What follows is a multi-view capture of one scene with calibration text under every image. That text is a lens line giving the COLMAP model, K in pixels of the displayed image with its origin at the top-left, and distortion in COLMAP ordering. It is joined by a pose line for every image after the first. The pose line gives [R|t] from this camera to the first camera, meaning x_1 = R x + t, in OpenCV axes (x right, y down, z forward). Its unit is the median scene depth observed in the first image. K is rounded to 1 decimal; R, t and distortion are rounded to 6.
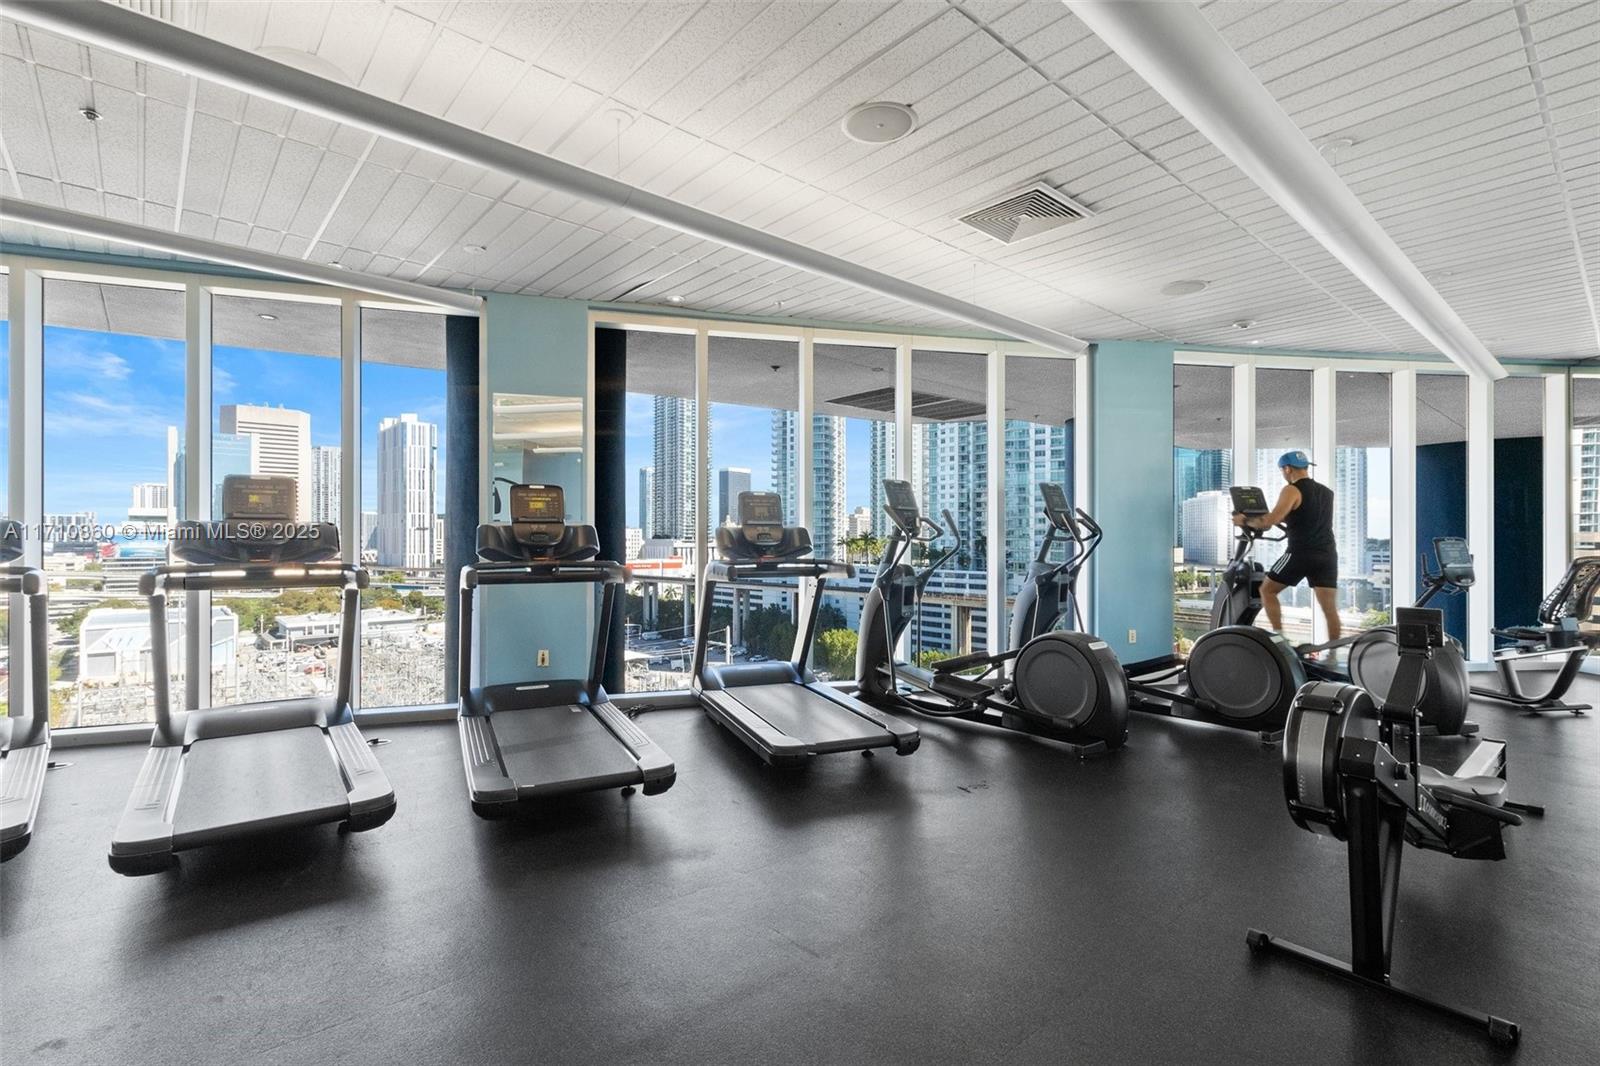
lens RADIAL K [[739.1, 0, 816.8], [0, 739.1, 536.2], [0, 0, 1]] dist [0.002365, 0.000270]
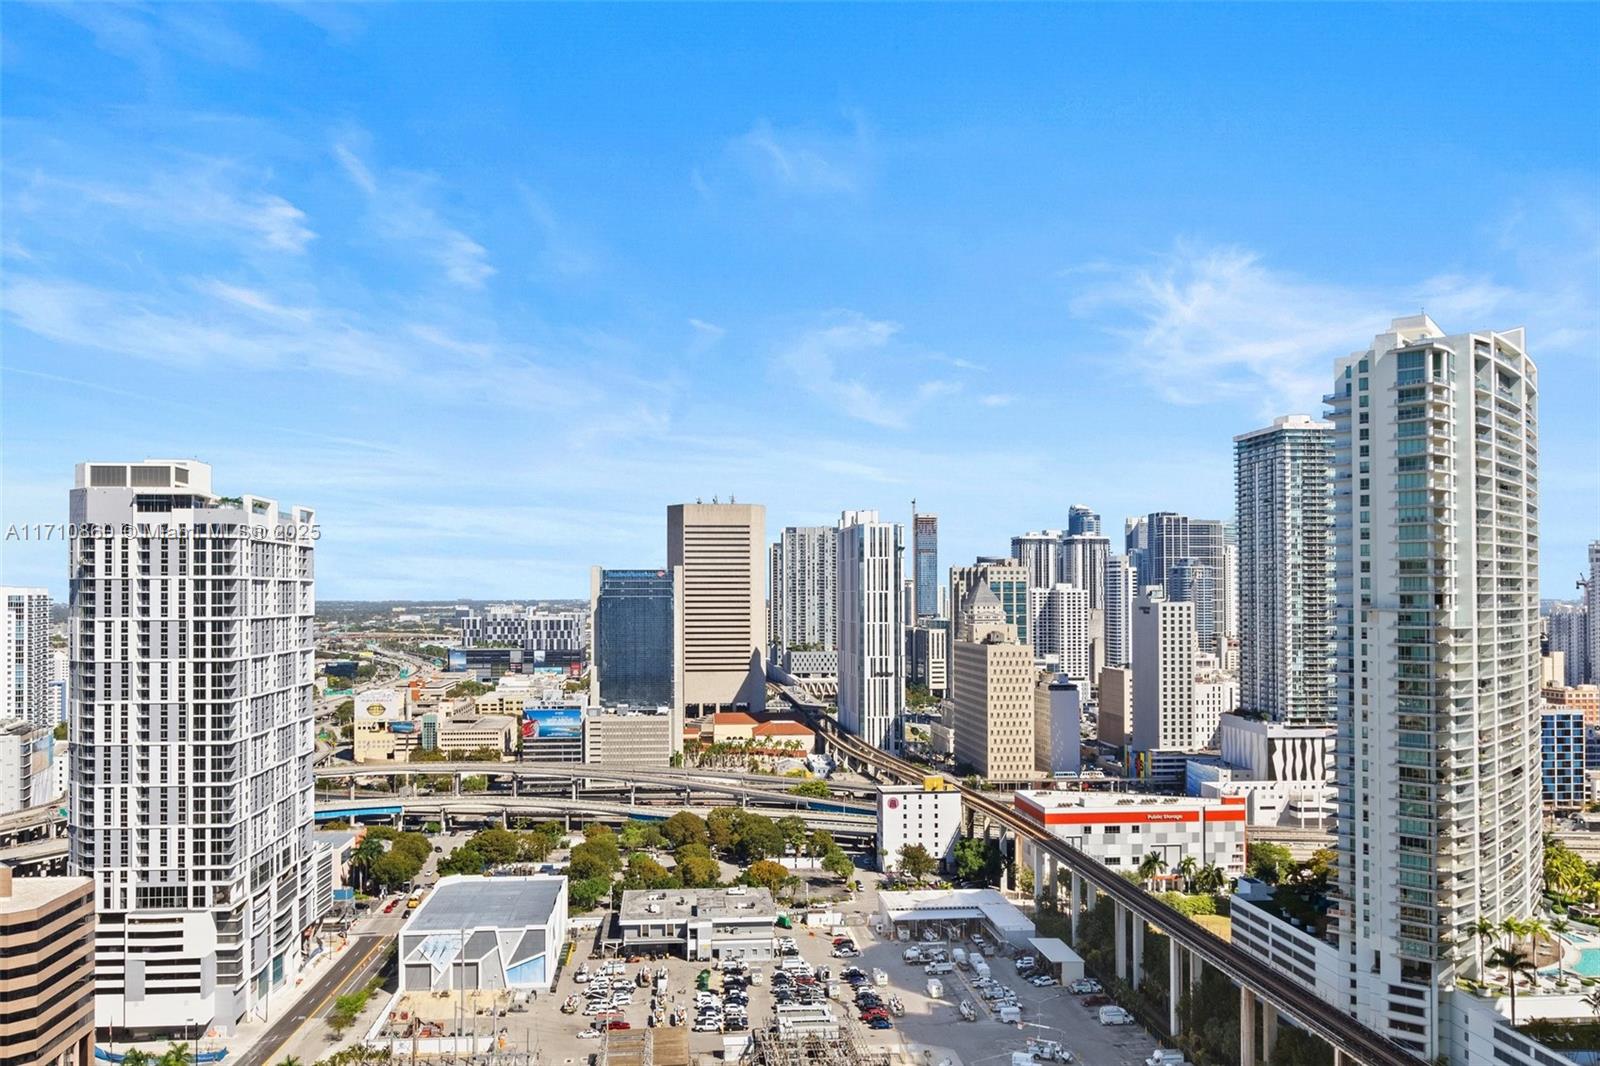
lens RADIAL K [[1227.7, 0, 801.6], [0, 1227.7, 581.5], [0, 0, 1]] dist [0.040591, -0.041329]
pose [[0.804938, -0.003735, -0.593347, 0.070728], [0.001168, 0.999988, -0.004711, -0.095823], [0.593357, 0.003100, 0.804933, 0.054991]]
